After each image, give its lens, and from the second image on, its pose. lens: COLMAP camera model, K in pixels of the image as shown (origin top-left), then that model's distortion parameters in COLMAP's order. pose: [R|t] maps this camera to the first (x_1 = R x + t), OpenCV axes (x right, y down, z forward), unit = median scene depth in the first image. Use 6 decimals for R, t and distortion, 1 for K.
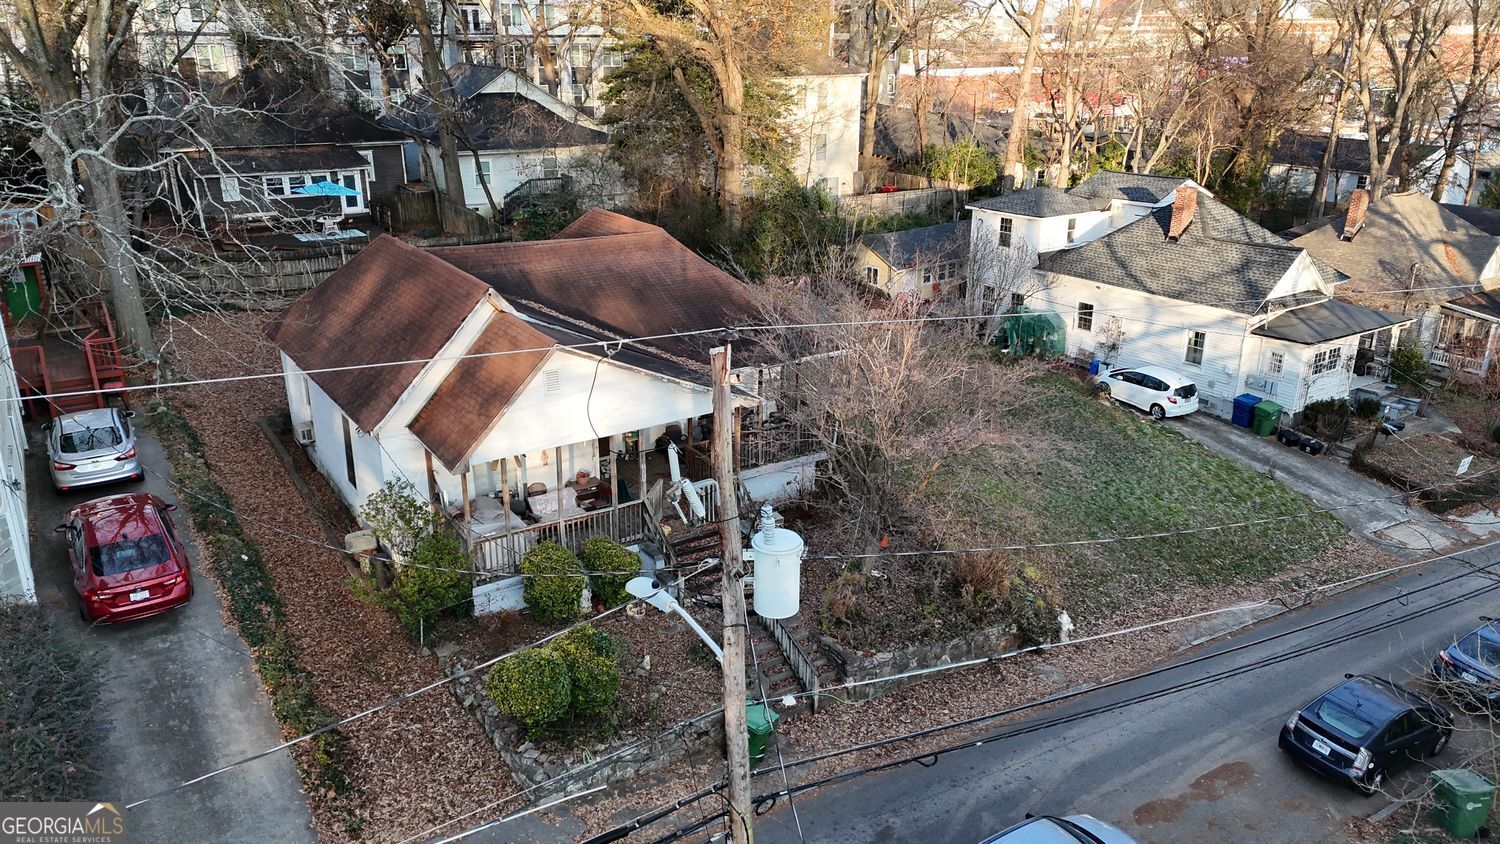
lens RADIAL K [[1092.5, 0, 750.0], [0, 1092.5, 422.0], [0, 0, 1]] dist [0.083292, -0.065157]
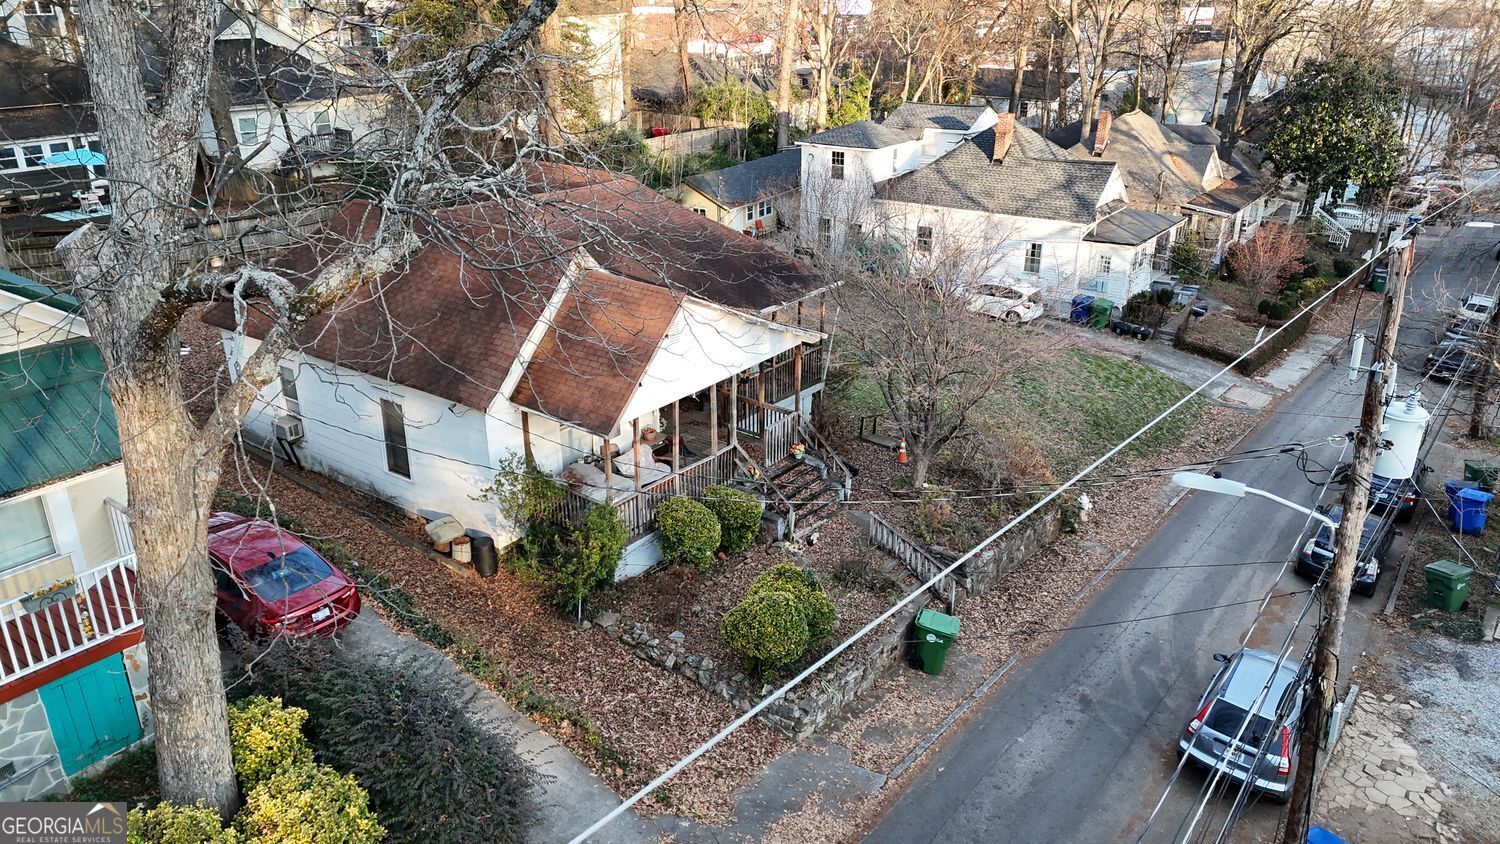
lens RADIAL K [[1092.5, 0, 750.0], [0, 1092.5, 422.0], [0, 0, 1]] dist [0.083292, -0.065157]
pose [[0.943449, -0.129421, 0.305213, -0.232738], [0.115024, 0.991249, 0.064771, -0.007696], [-0.310925, -0.026001, 0.950079, 0.025026]]
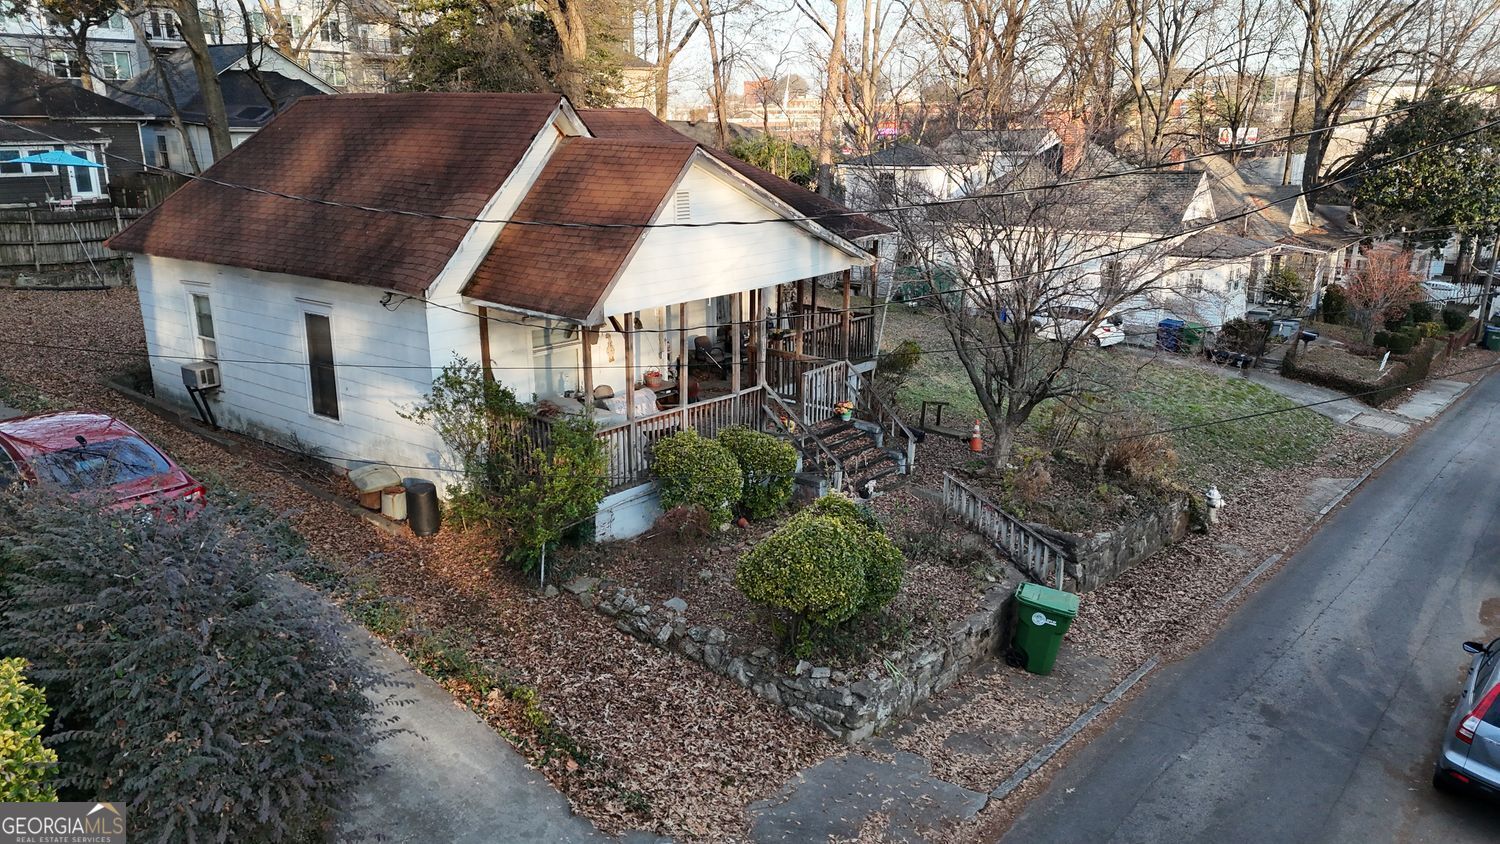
lens RADIAL K [[1092.5, 0, 750.0], [0, 1092.5, 422.0], [0, 0, 1]] dist [0.083292, -0.065157]
pose [[0.955044, -0.082762, 0.284678, -0.196251], [0.103479, 0.992910, -0.058494, 0.084573], [-0.277819, 0.085322, 0.956837, 0.161923]]
